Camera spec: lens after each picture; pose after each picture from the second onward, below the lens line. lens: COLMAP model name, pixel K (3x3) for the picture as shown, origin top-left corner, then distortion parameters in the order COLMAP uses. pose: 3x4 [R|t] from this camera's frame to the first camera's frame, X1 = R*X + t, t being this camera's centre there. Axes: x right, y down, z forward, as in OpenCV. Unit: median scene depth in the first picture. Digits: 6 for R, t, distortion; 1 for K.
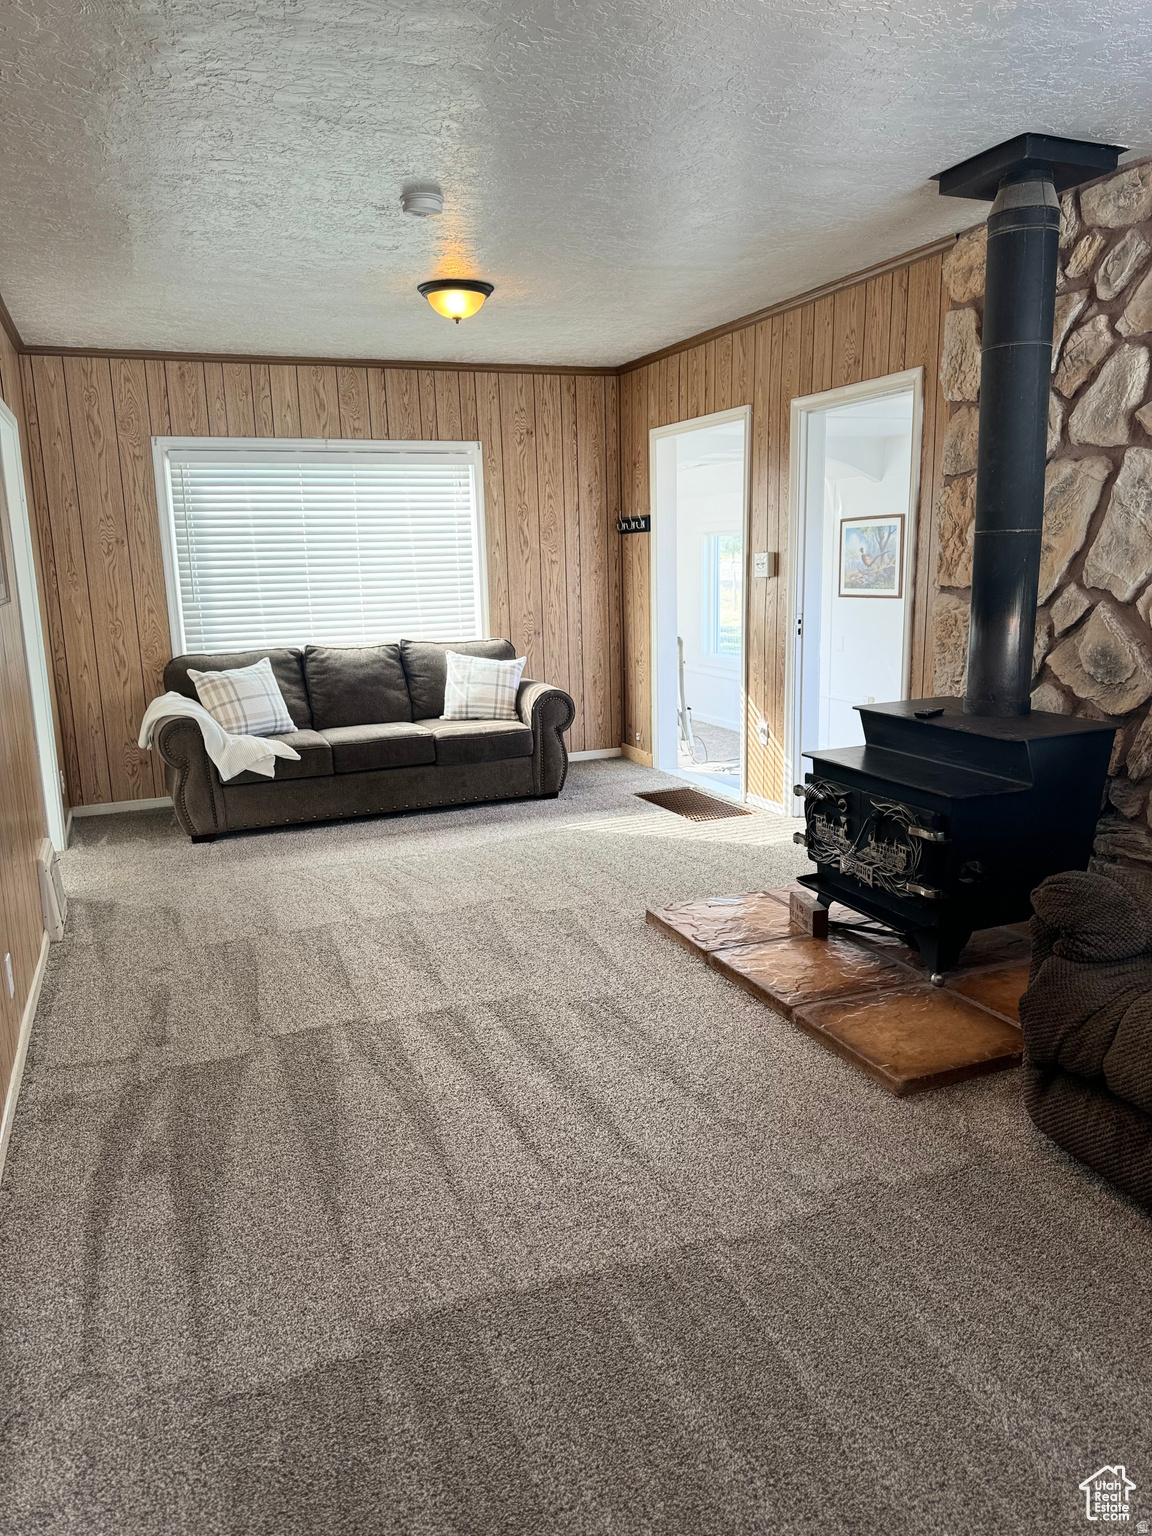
lens RADIAL K [[1086.6, 0, 585.9], [0, 1086.6, 781.8], [0, 0, 1]] dist [0.035336, -0.038692]
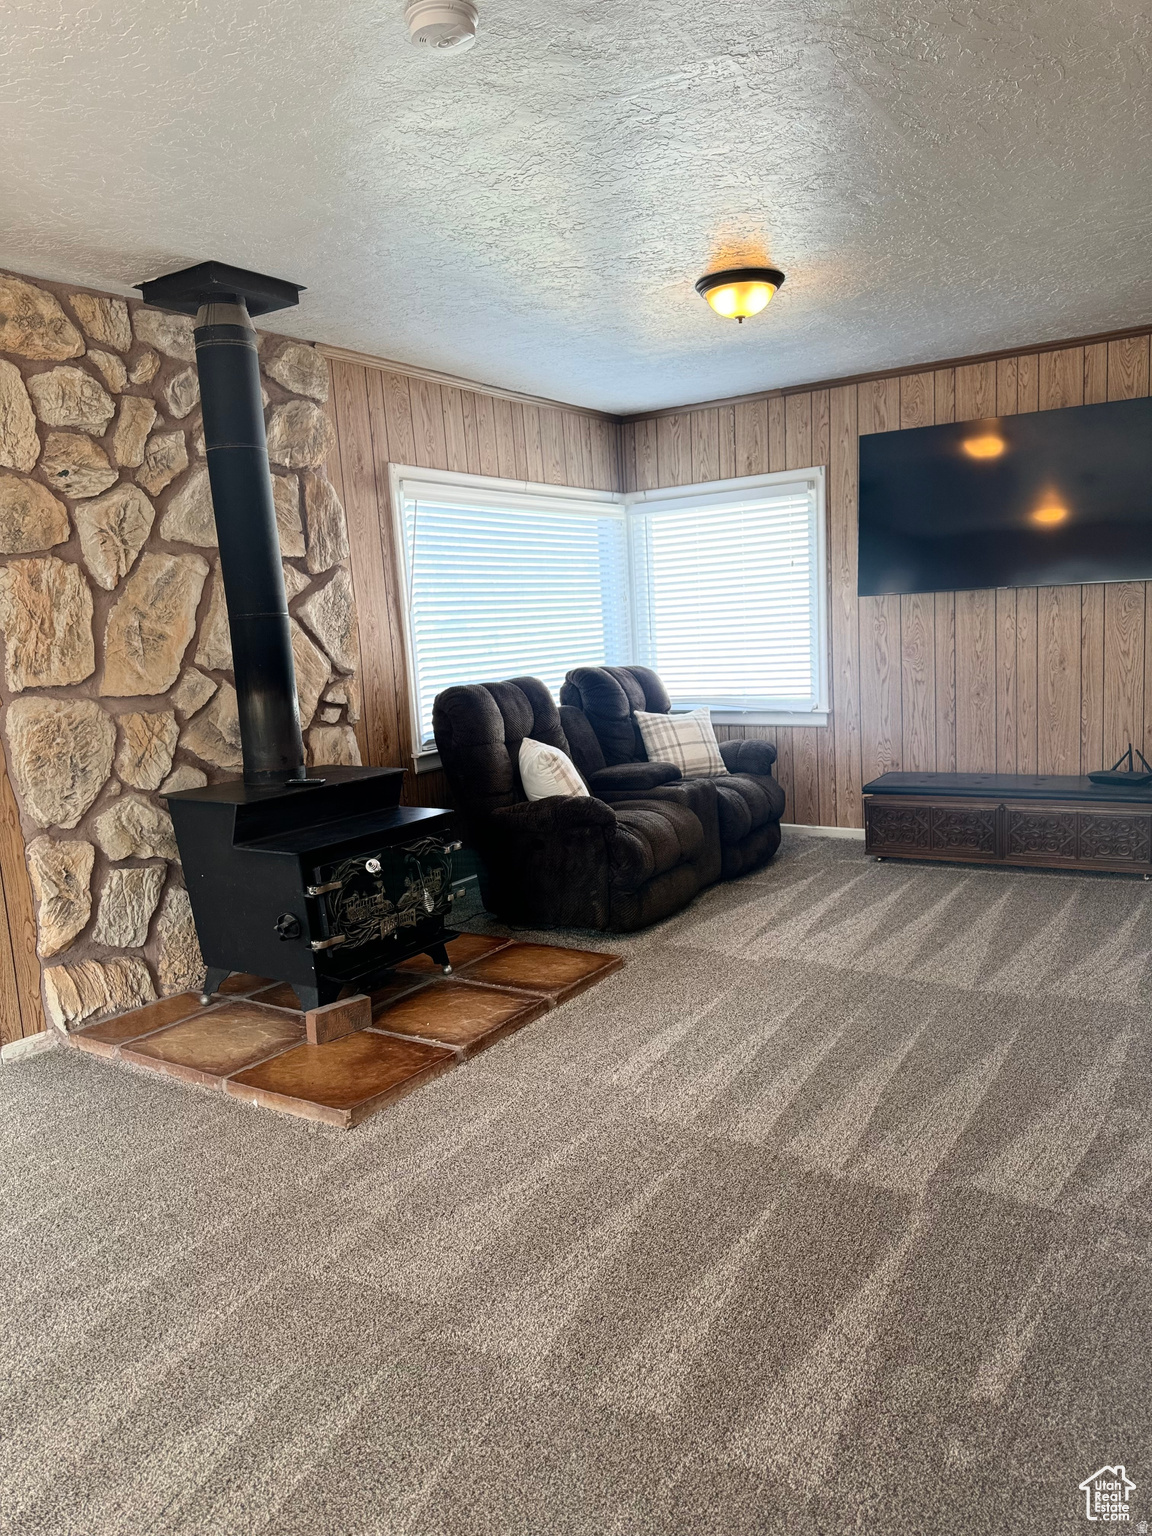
lens RADIAL K [[1086.6, 0, 578.0], [0, 1086.6, 784.4], [0, 0, 1]] dist [0.035336, -0.038692]
pose [[-0.567302, -0.072859, 0.820280, -0.717694], [0.236993, 0.939495, 0.247352, -0.269202], [-0.788671, 0.334724, -0.515711, 1.396996]]
